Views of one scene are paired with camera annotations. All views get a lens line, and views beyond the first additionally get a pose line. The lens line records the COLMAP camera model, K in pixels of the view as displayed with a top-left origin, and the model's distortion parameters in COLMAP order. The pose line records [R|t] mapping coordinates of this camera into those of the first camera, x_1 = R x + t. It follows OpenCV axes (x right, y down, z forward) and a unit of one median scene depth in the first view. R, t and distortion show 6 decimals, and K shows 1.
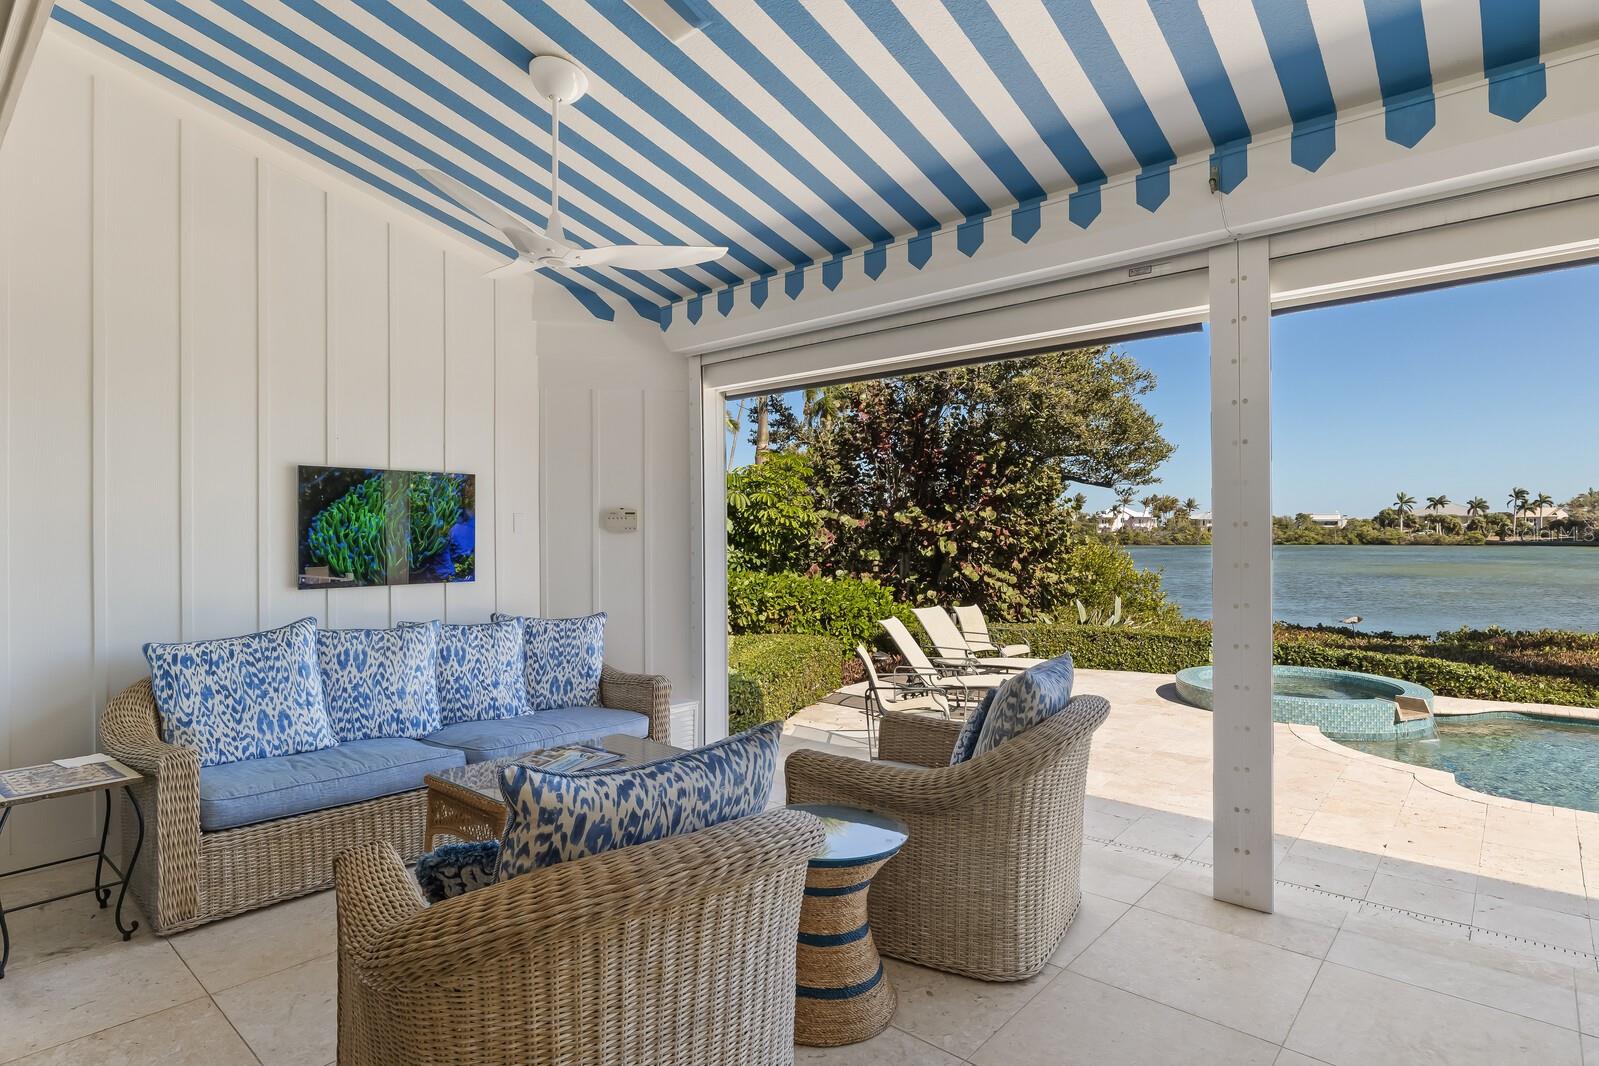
lens RADIAL K [[824.6, 0, 804.0], [0, 824.6, 528.7], [0, 0, 1]] dist [-0.011814, 0.002238]
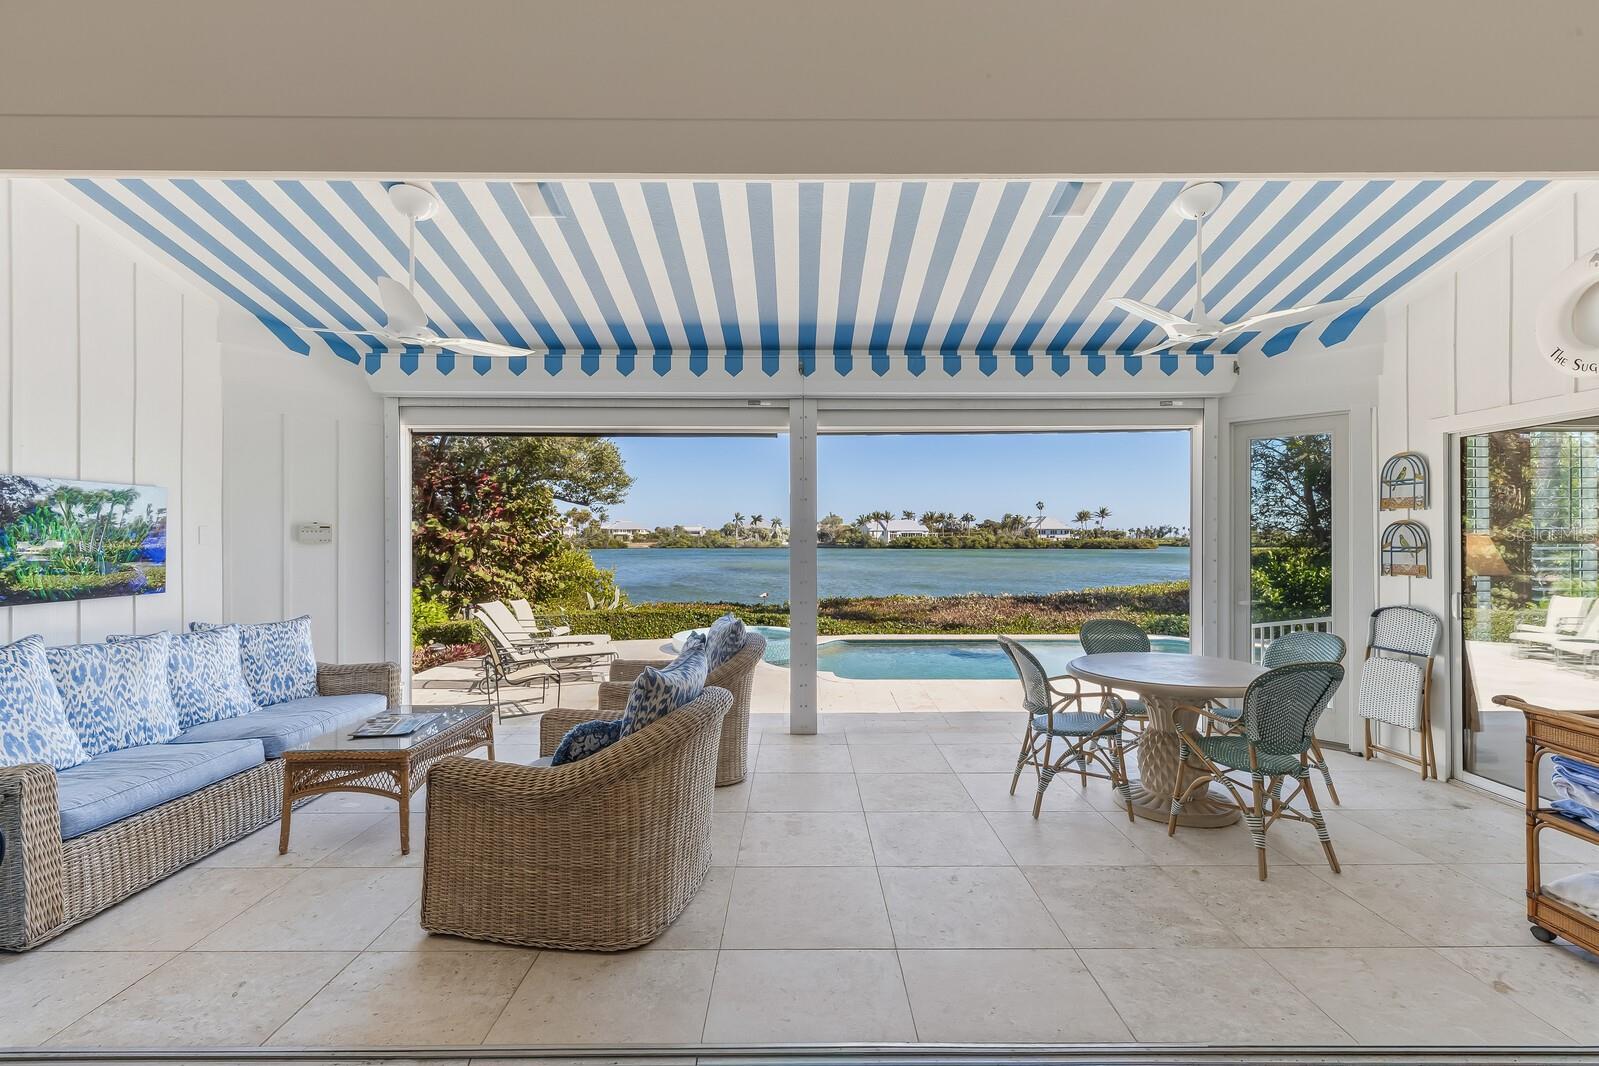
lens RADIAL K [[683.8, 0, 797.8], [0, 683.8, 536.0], [0, 0, 1]] dist [-0.001737, 0.000403]
pose [[0.752394, 0.005738, 0.658689, -0.383994], [-0.006062, 0.999980, -0.001787, -0.009885], [-0.658686, -0.002648, 0.752413, -0.157579]]
